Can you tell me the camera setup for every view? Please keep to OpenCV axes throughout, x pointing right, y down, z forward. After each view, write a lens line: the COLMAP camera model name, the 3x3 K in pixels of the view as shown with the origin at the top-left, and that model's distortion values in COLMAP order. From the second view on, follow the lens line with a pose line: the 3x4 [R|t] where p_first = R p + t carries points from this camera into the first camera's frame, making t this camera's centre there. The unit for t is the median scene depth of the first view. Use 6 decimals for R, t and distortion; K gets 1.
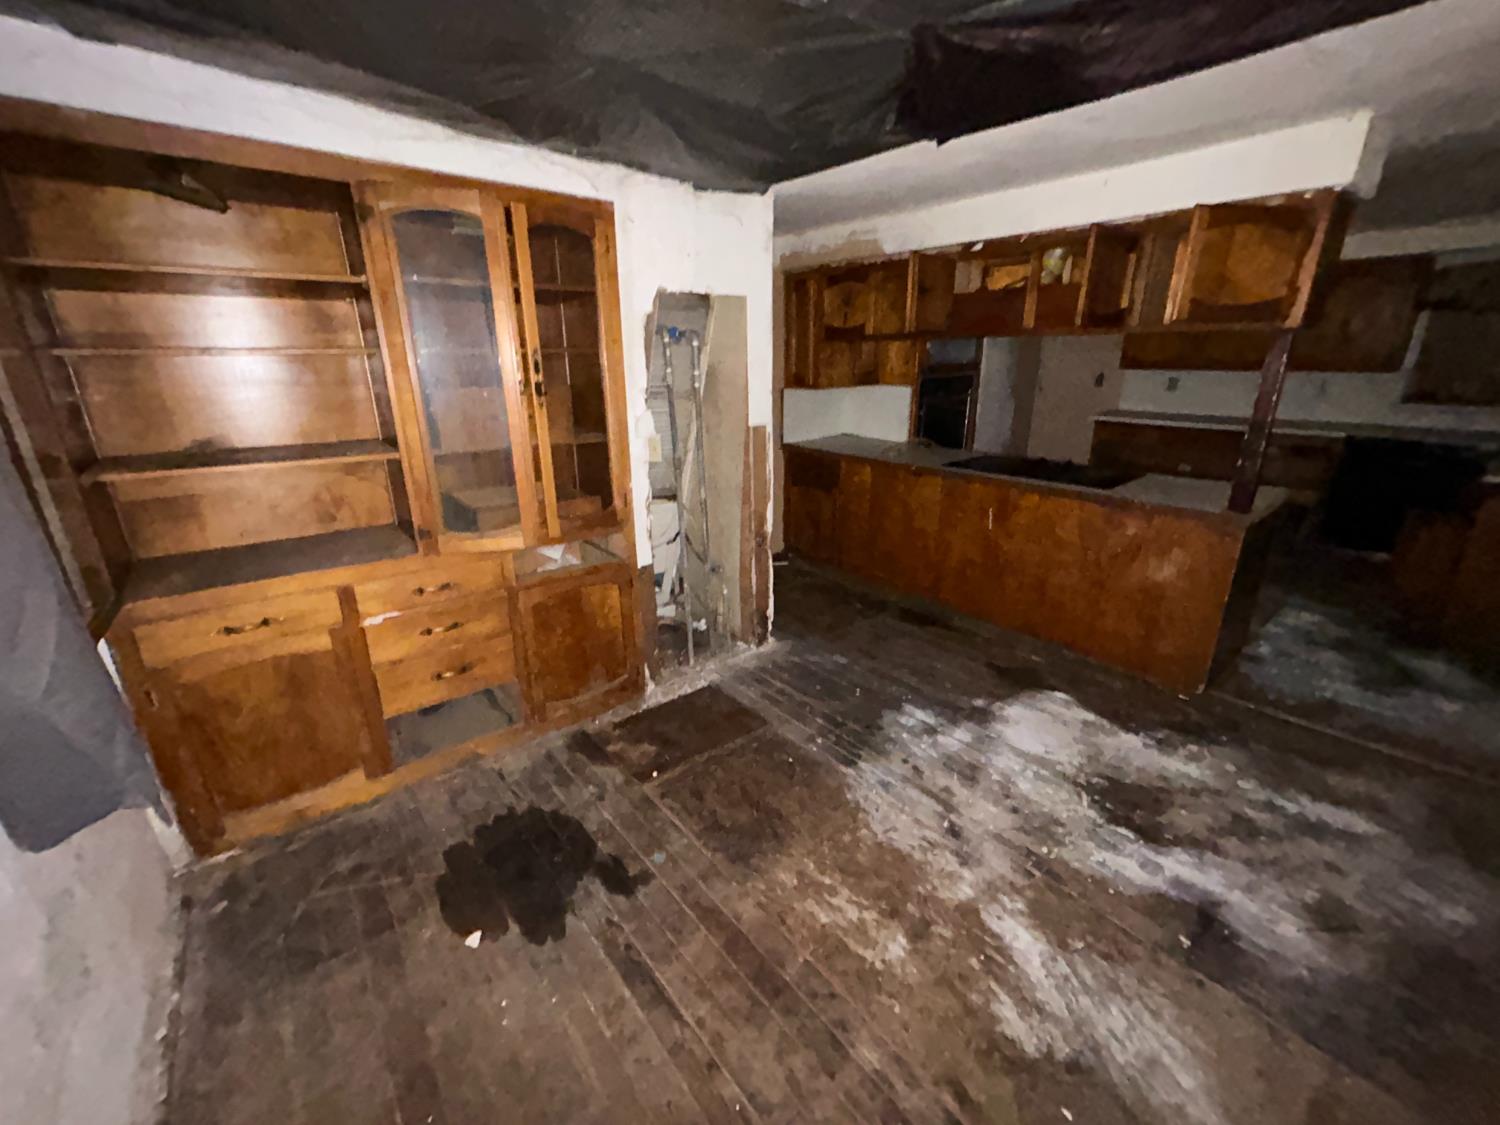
lens RADIAL K [[608.3, 0, 748.0], [0, 608.3, 559.0], [0, 0, 1]] dist [-0.001055, -0.000295]
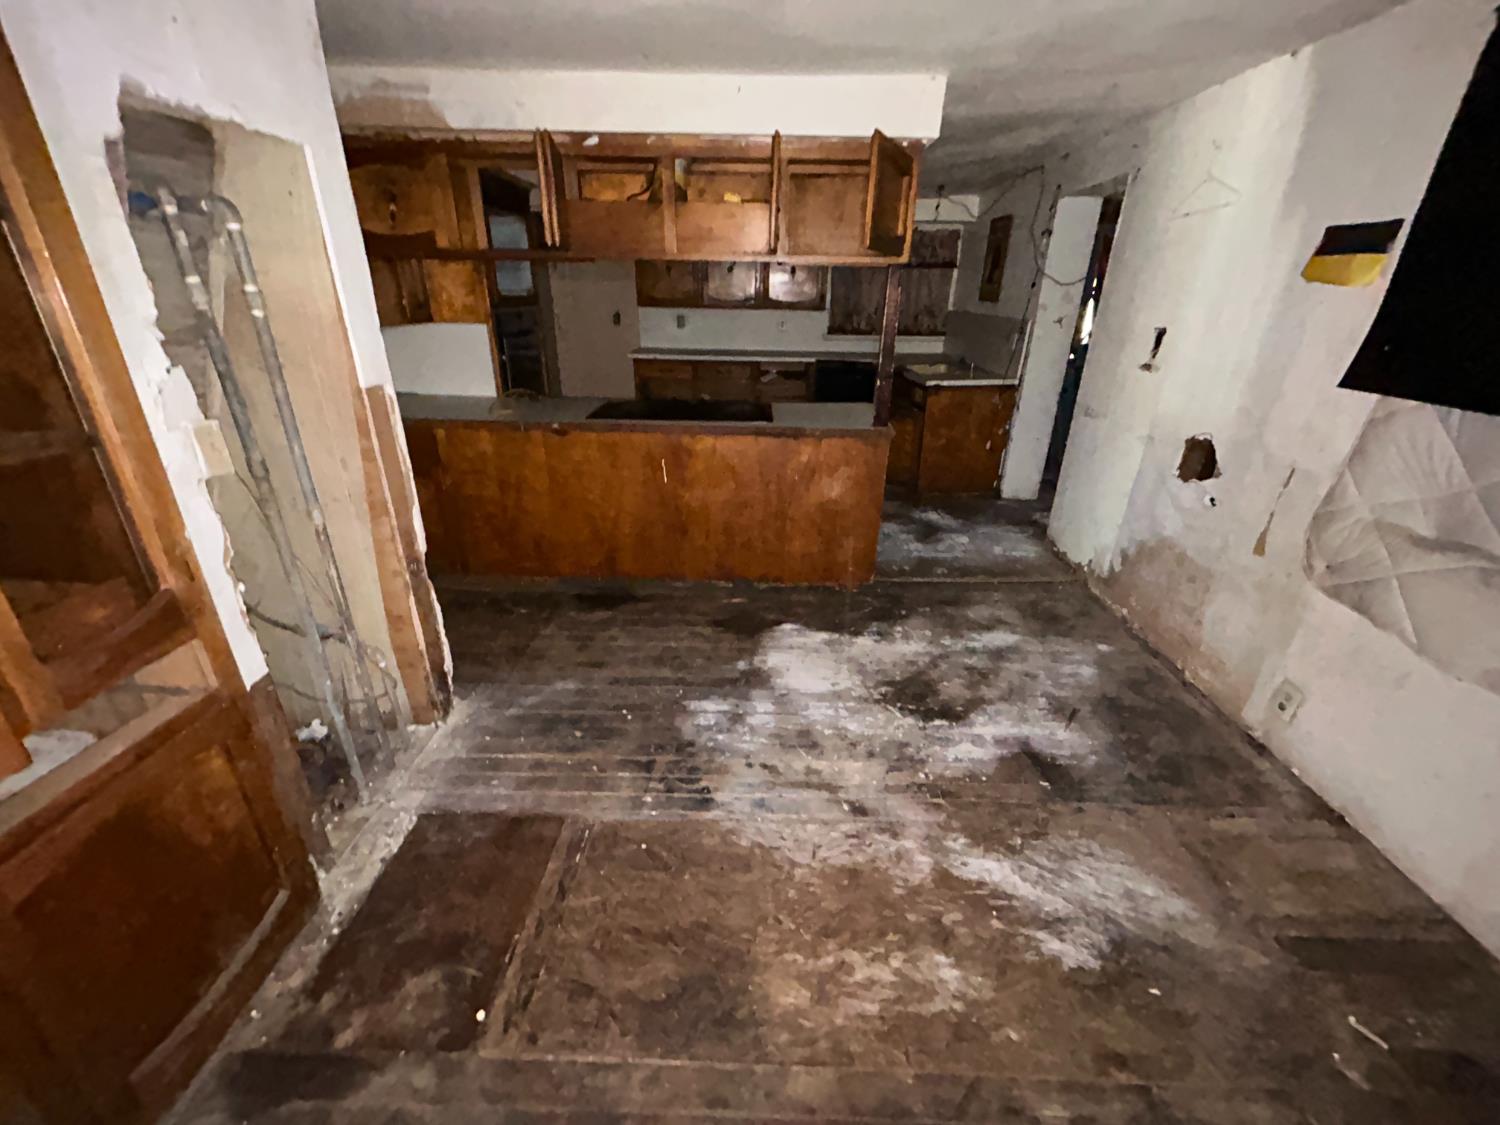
lens RADIAL K [[608.3, 0, 751.4], [0, 608.3, 559.1], [0, 0, 1]] dist [-0.001055, -0.000295]
pose [[0.647738, -0.280857, 0.708206, -0.253645], [0.222055, 0.958807, 0.177143, -0.092932], [-0.728785, 0.042518, 0.683421, 0.383062]]
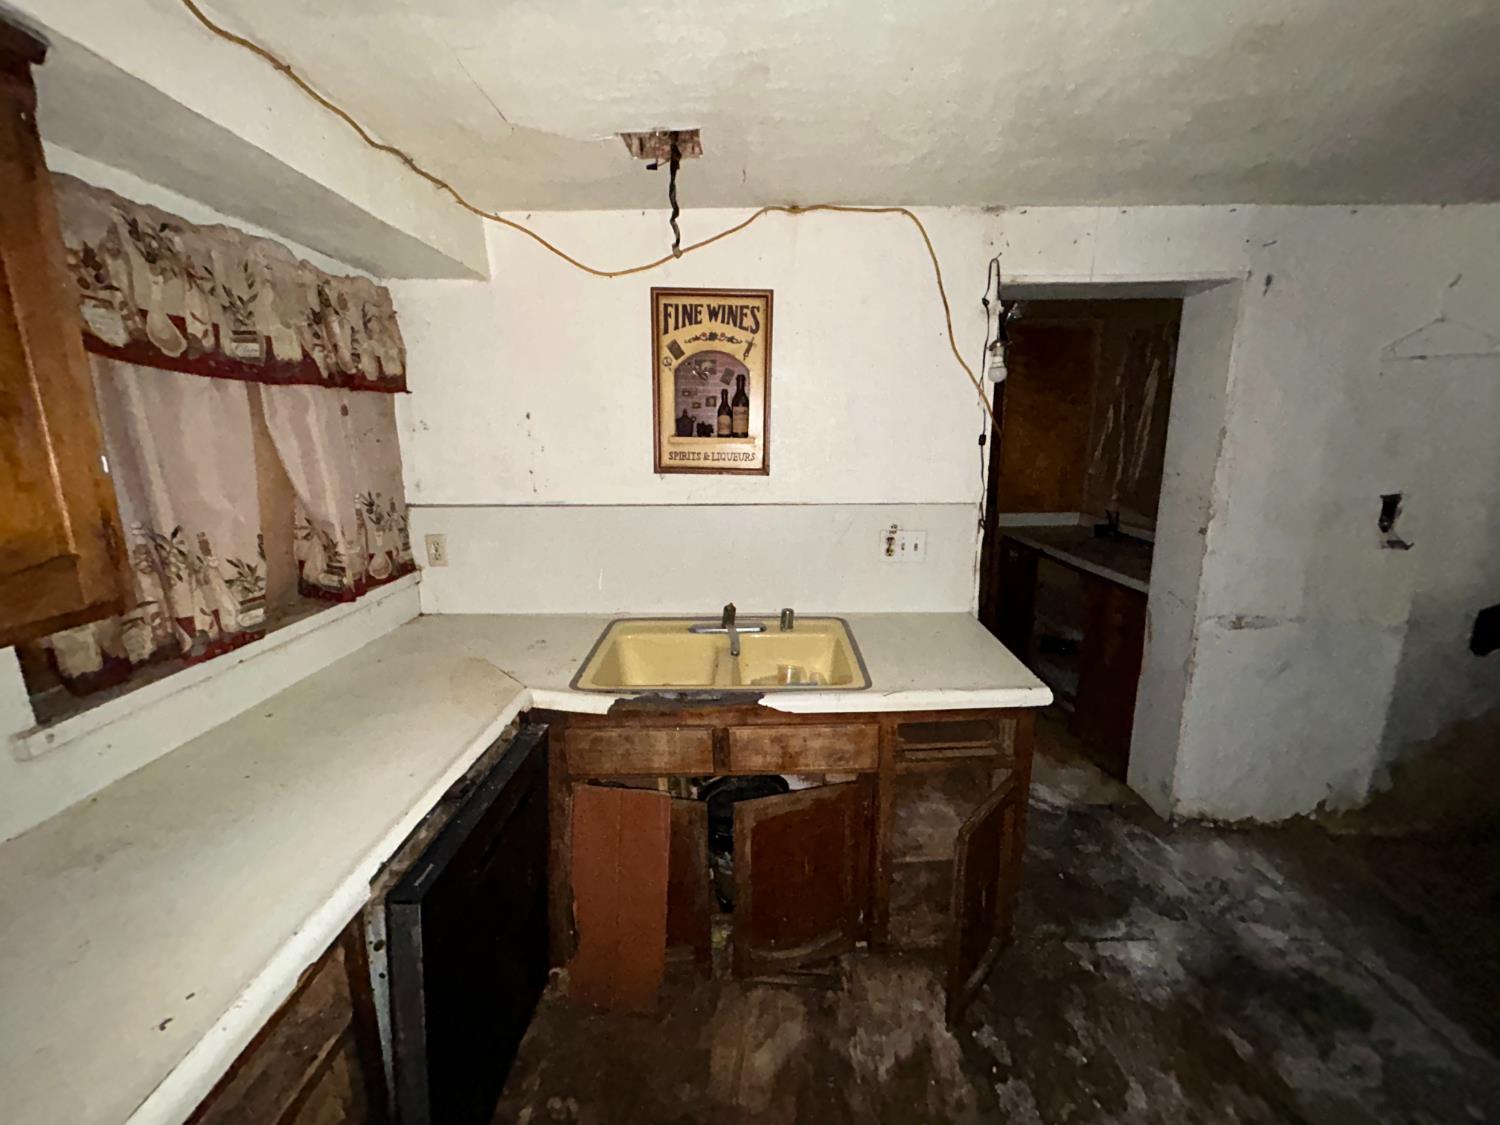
lens RADIAL K [[608.3, 0, 750.8], [0, 608.3, 559.1], [0, 0, 1]] dist [-0.001055, -0.000295]
pose [[-0.764163, -0.109447, 0.635670, 1.267950], [0.231015, 0.873687, 0.428139, -0.618773], [-0.602236, 0.474017, -0.642355, 1.692491]]
